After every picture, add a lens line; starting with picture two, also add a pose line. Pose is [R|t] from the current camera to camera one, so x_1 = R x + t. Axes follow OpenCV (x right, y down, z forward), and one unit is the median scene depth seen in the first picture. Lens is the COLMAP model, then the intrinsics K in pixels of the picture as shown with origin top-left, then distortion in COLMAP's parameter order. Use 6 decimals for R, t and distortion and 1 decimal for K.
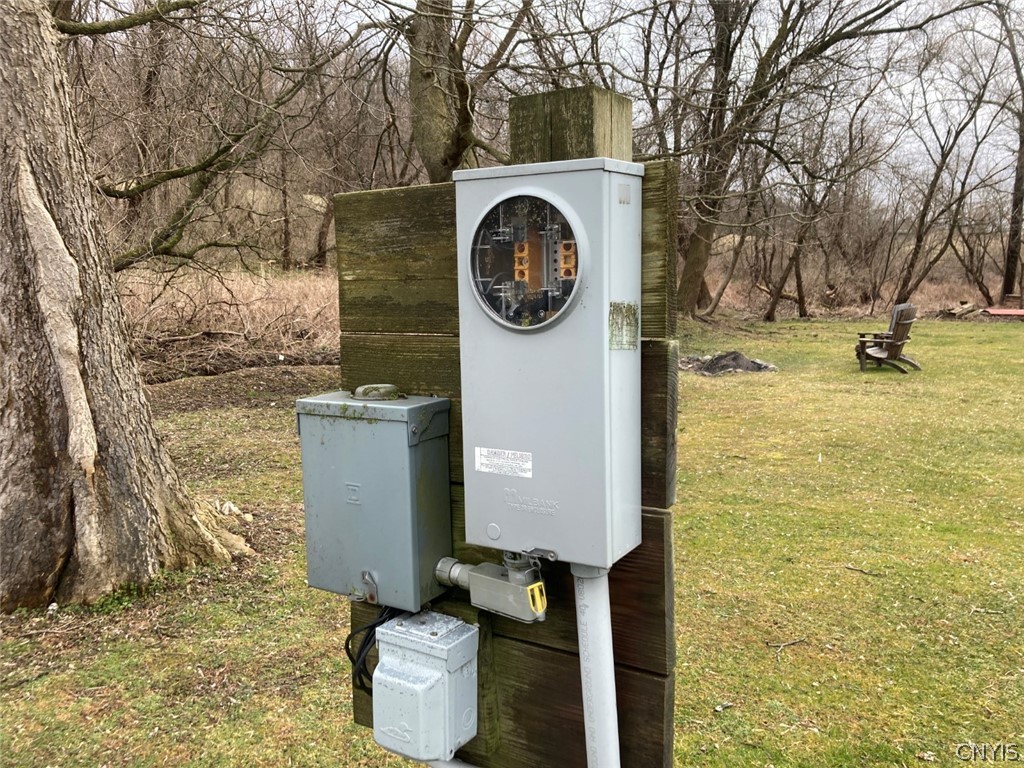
lens RADIAL K [[833.4, 0, 512.0], [0, 833.4, 384.0], [0, 0, 1]] dist [-0.000802, -0.001535]
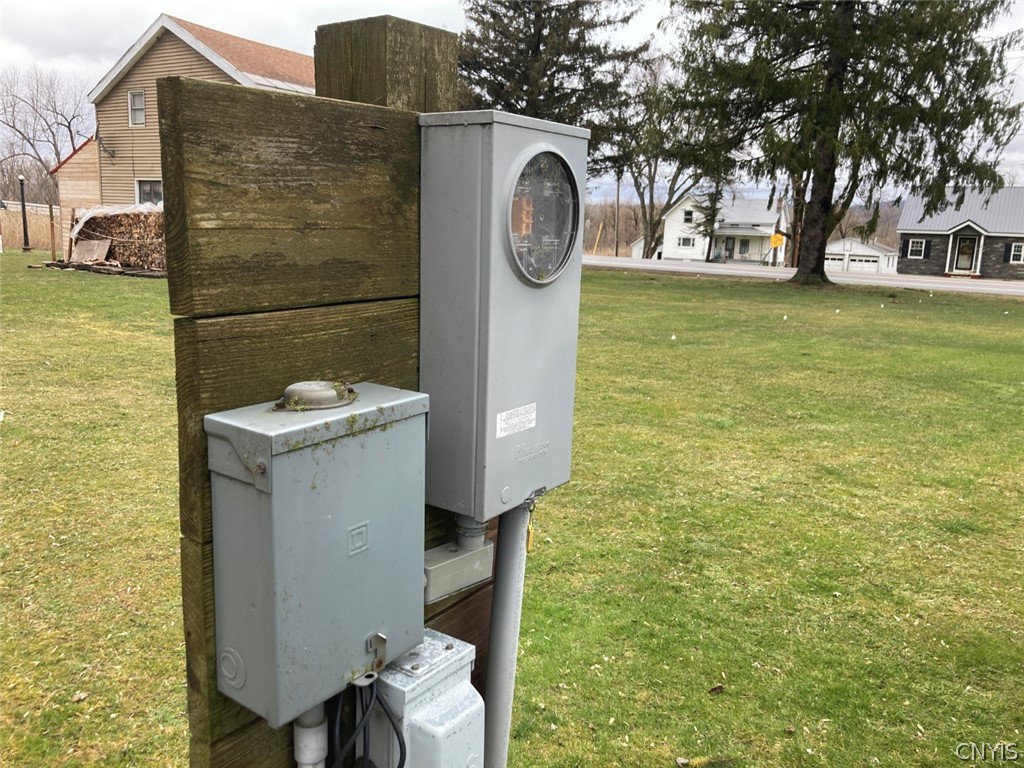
lens RADIAL K [[842.7, 0, 512.0], [0, 842.7, 384.0], [0, 0, 1]] dist [-0.065294, -0.001500]
pose [[0.053413, -0.178525, 0.982485, -0.830159], [0.099032, 0.979986, 0.172687, -0.101933], [-0.993650, 0.088074, 0.070023, 0.791062]]
